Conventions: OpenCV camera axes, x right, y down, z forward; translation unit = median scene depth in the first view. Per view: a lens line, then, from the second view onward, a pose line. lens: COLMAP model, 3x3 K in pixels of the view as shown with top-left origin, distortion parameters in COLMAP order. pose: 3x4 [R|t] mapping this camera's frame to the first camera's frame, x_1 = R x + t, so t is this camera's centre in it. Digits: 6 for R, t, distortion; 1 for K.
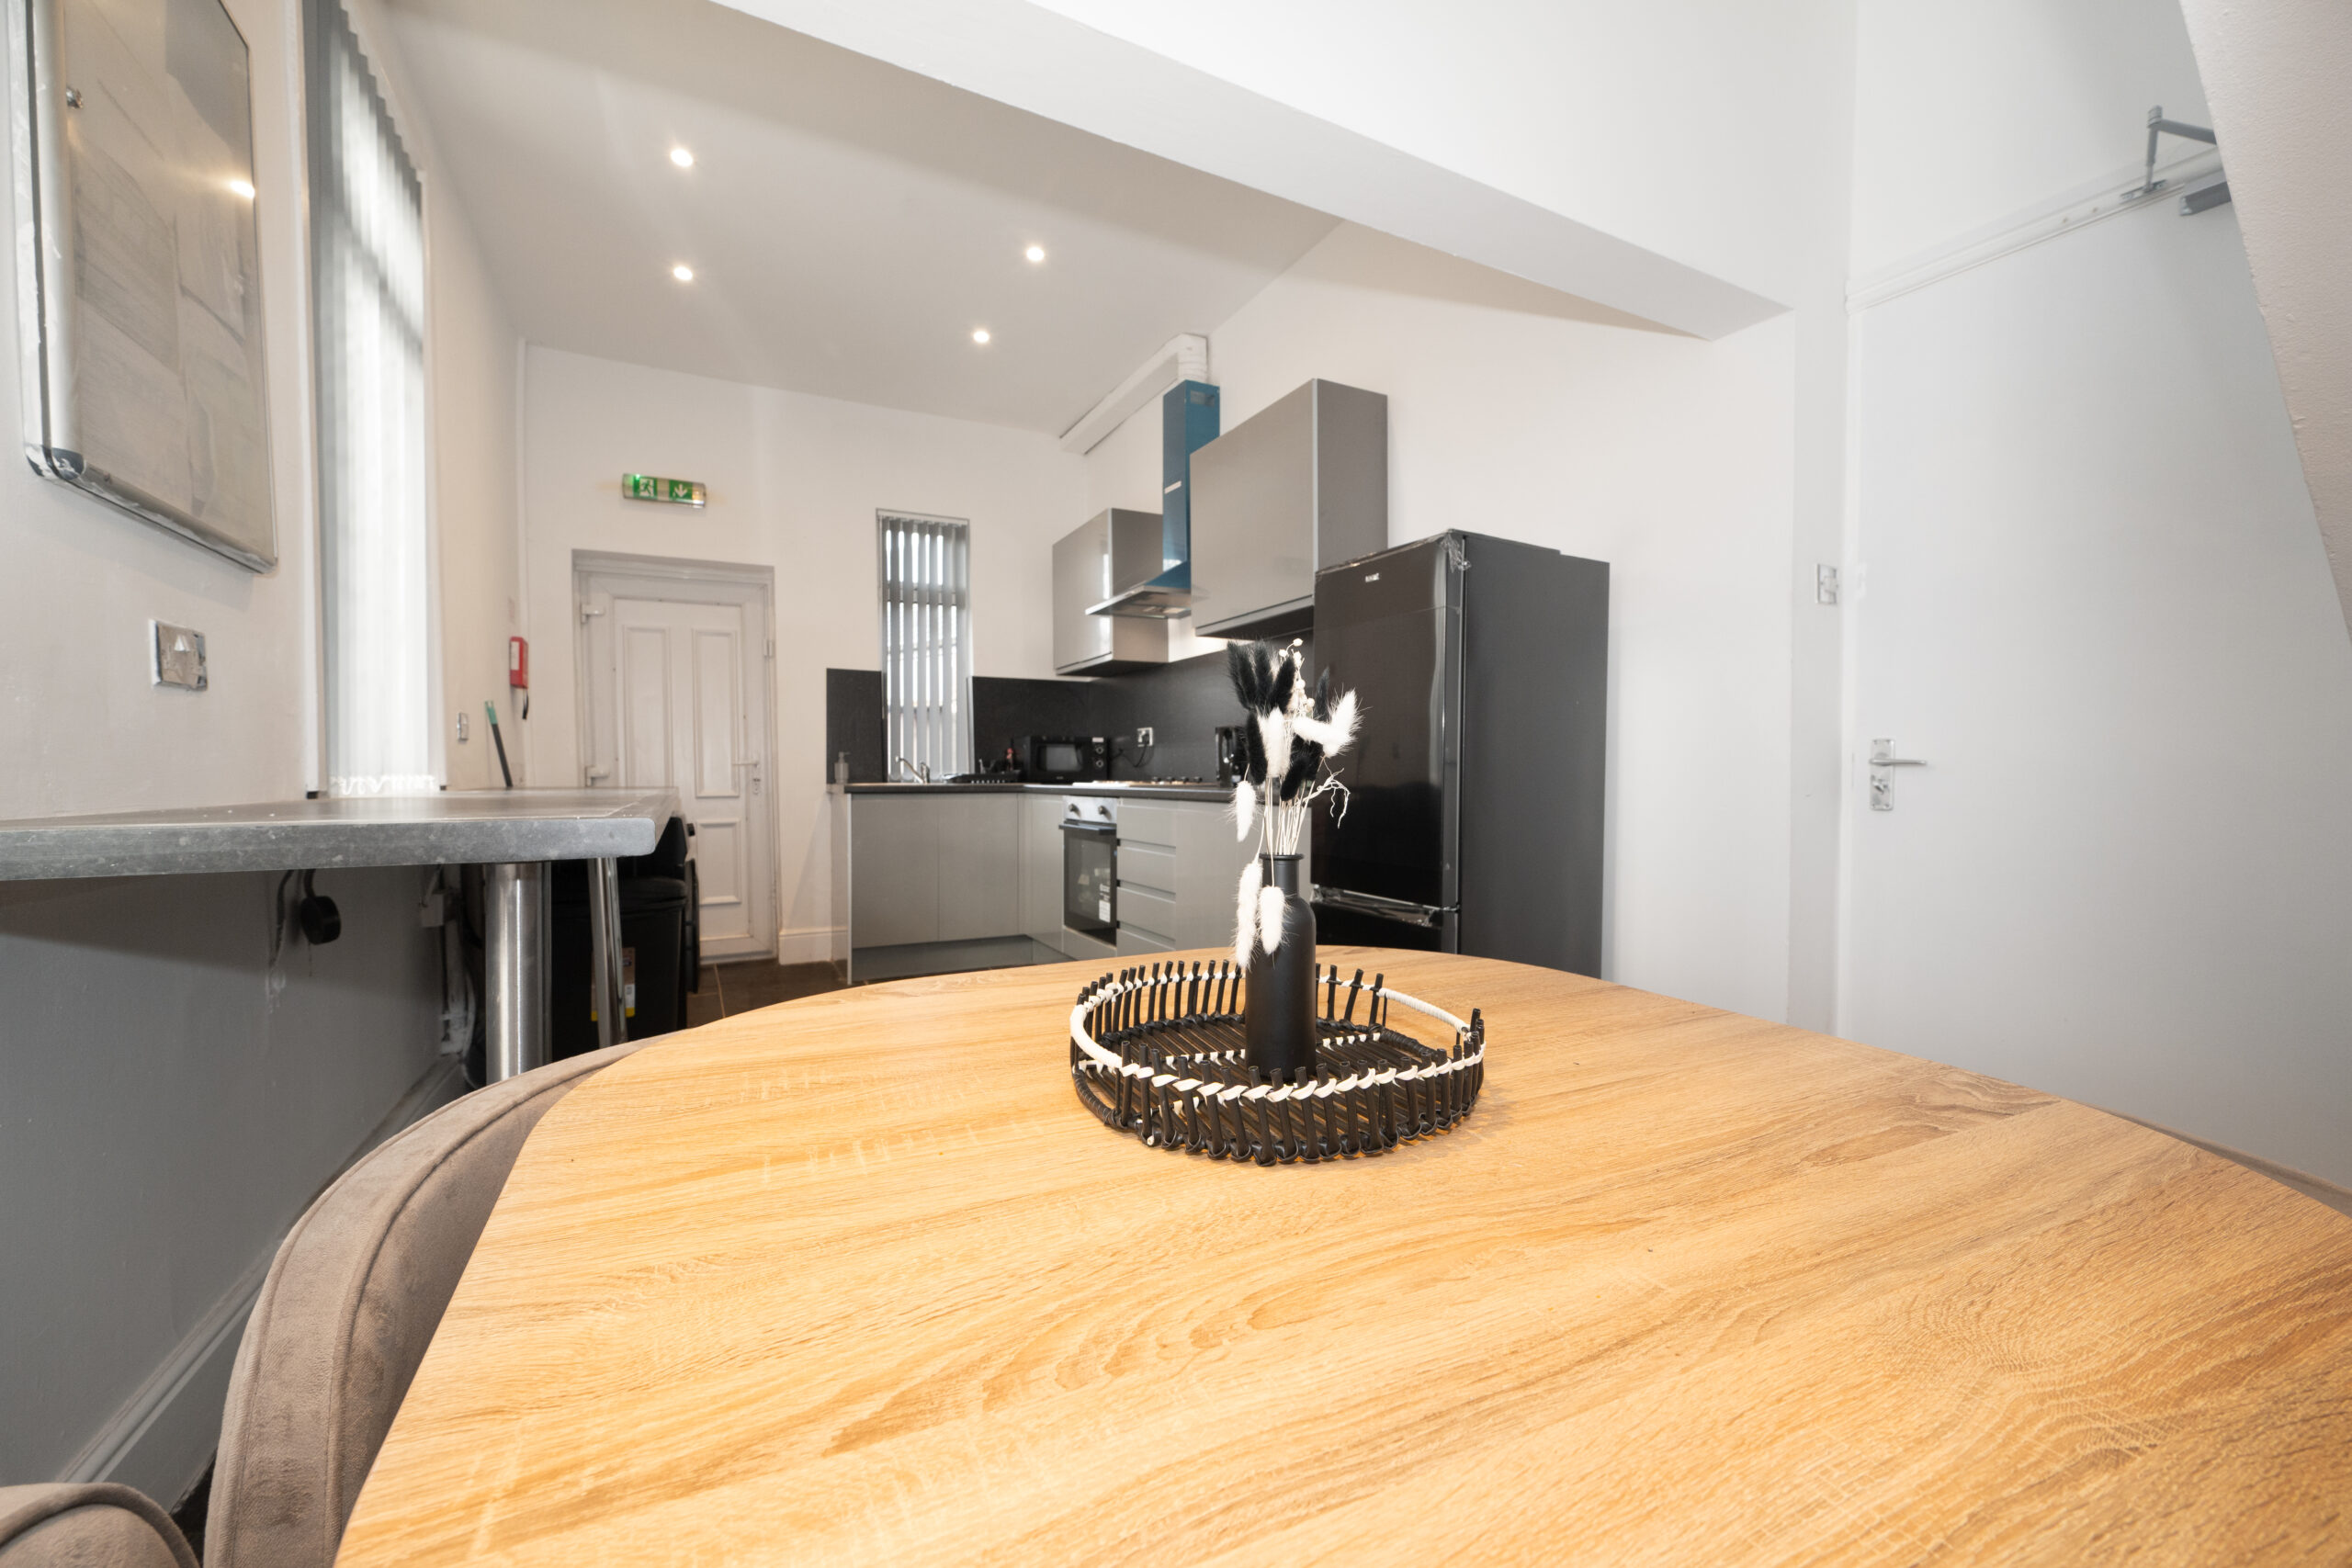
lens RADIAL K [[909.5, 0, 1171.2], [0, 909.5, 786.9], [0, 0, 1]] dist [-0.002127, -0.000226]
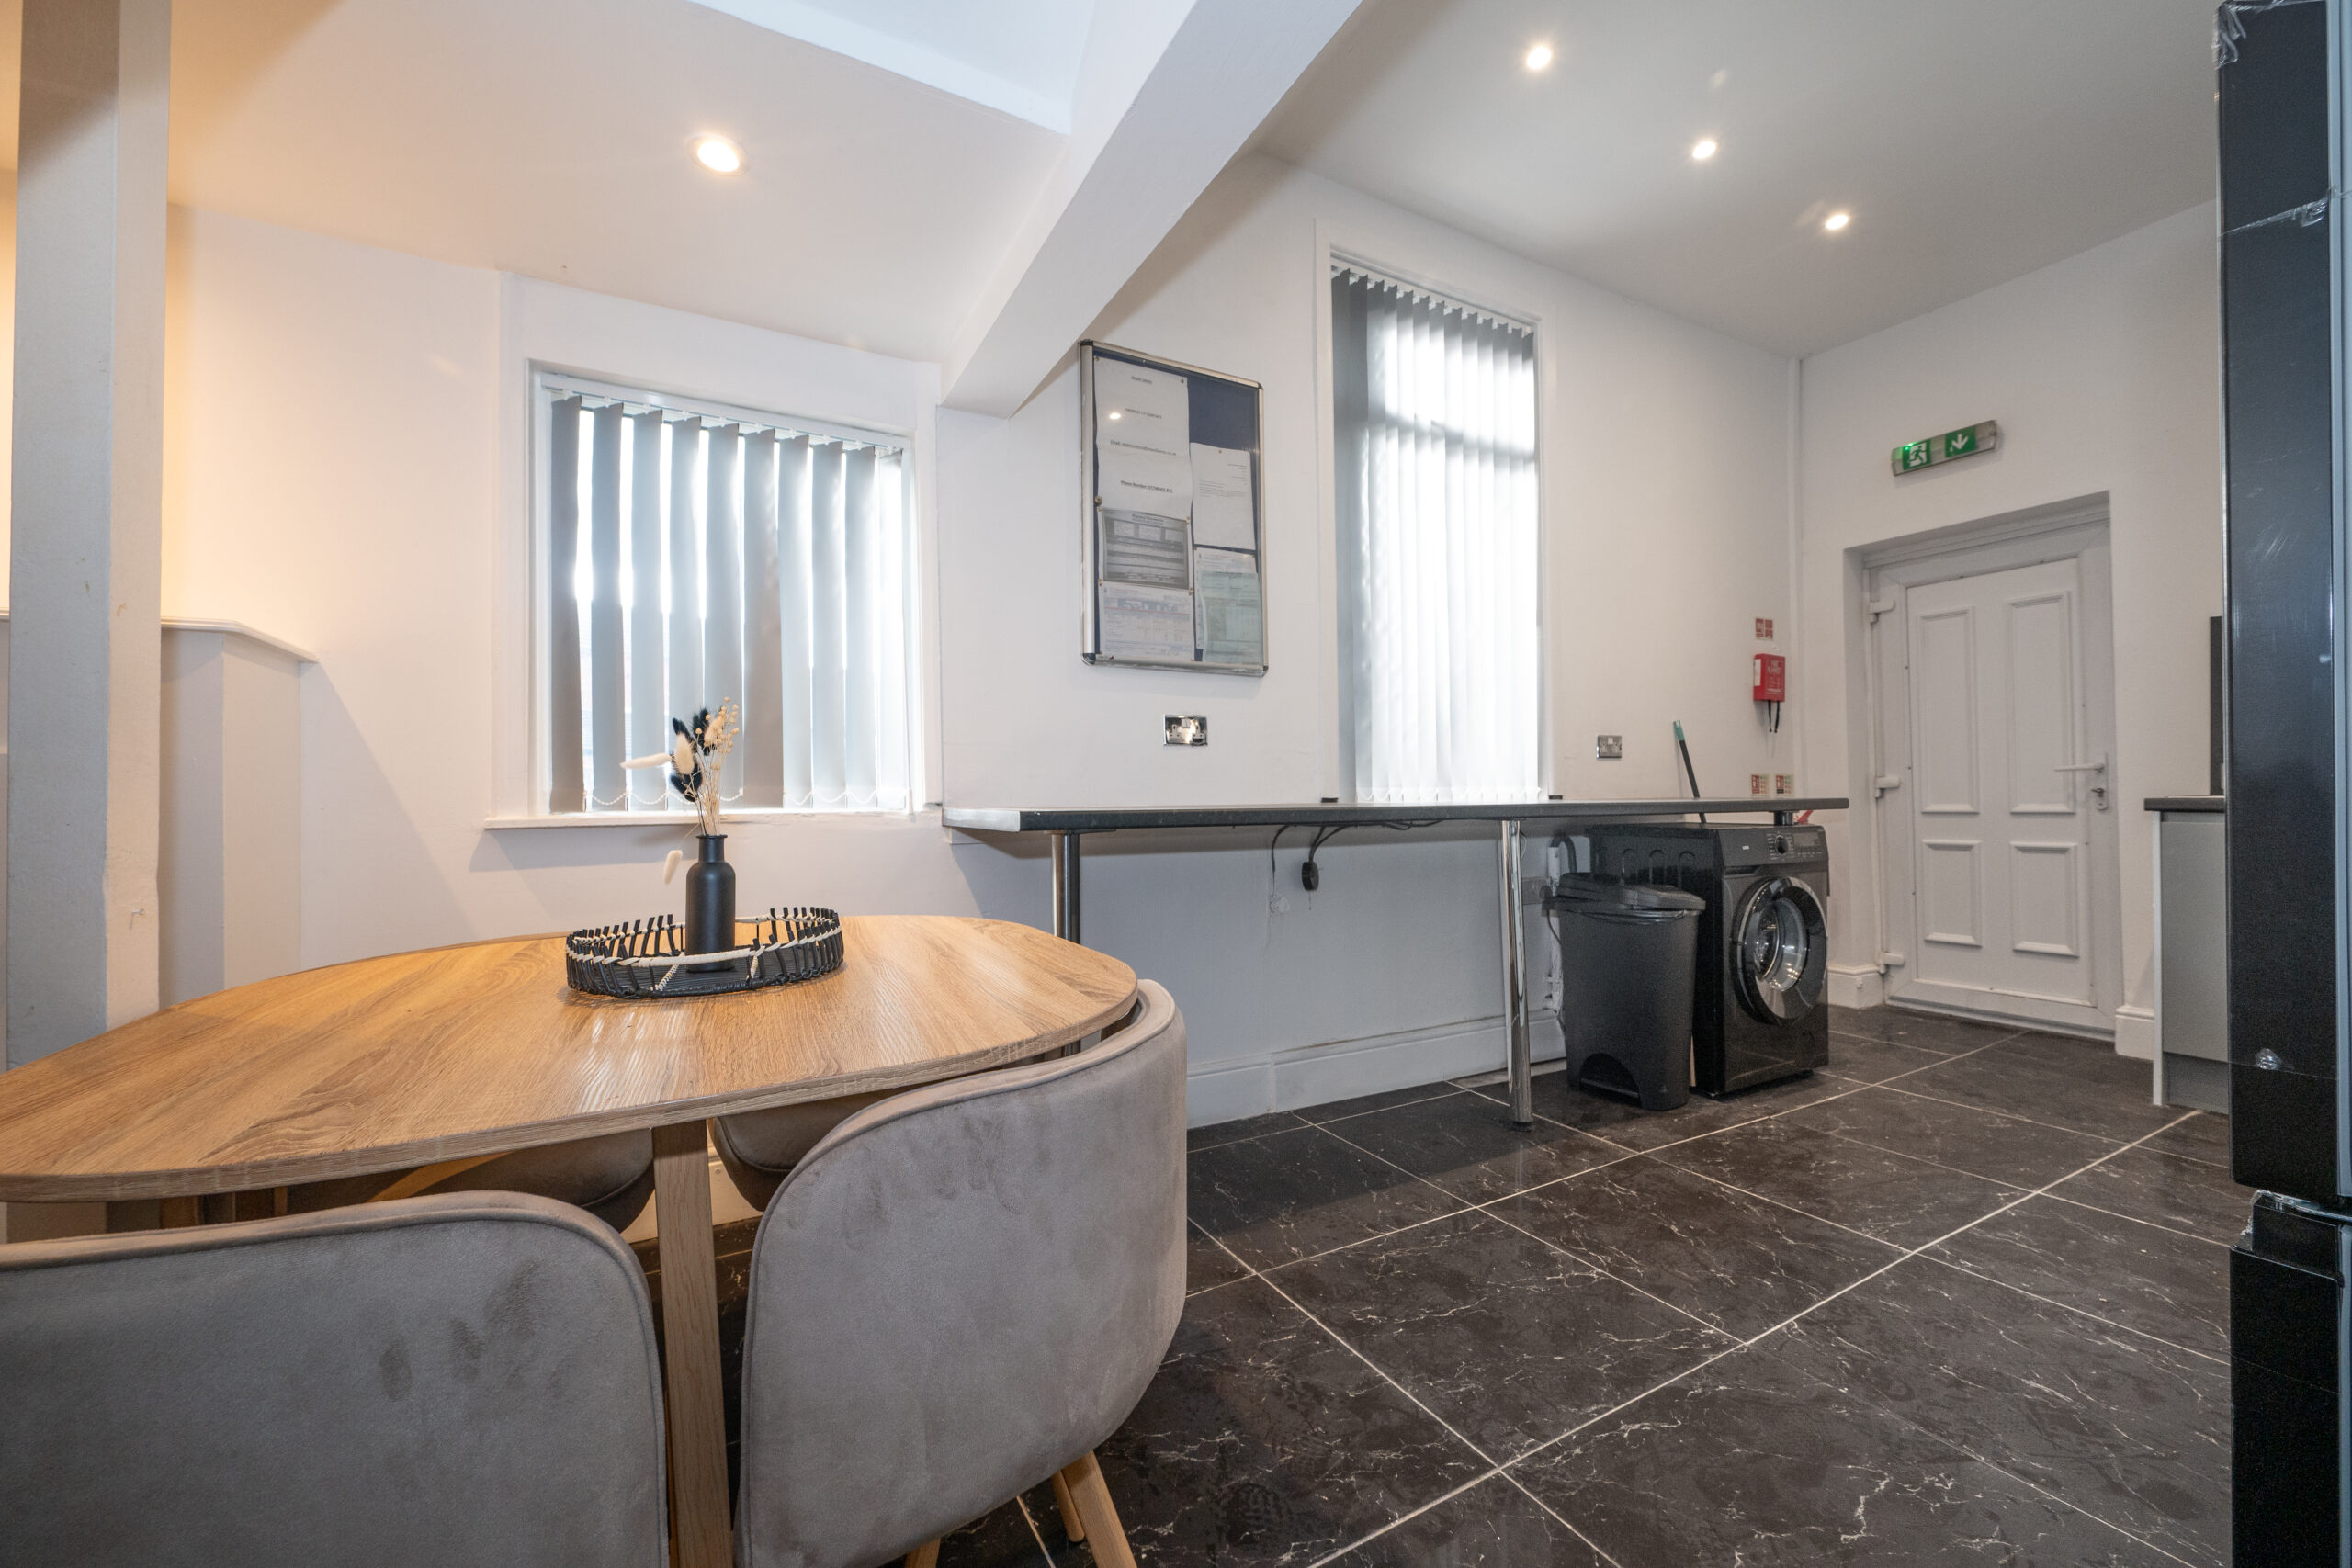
lens RADIAL K [[909.5, 0, 1185.0], [0, 909.5, 787.0], [0, 0, 1]] dist [-0.002127, -0.000226]
pose [[0.022344, -0.005674, -0.999734, 0.276464], [-0.007599, 0.999954, -0.005845, -0.000842], [0.999721, 0.007728, 0.022300, 0.284038]]
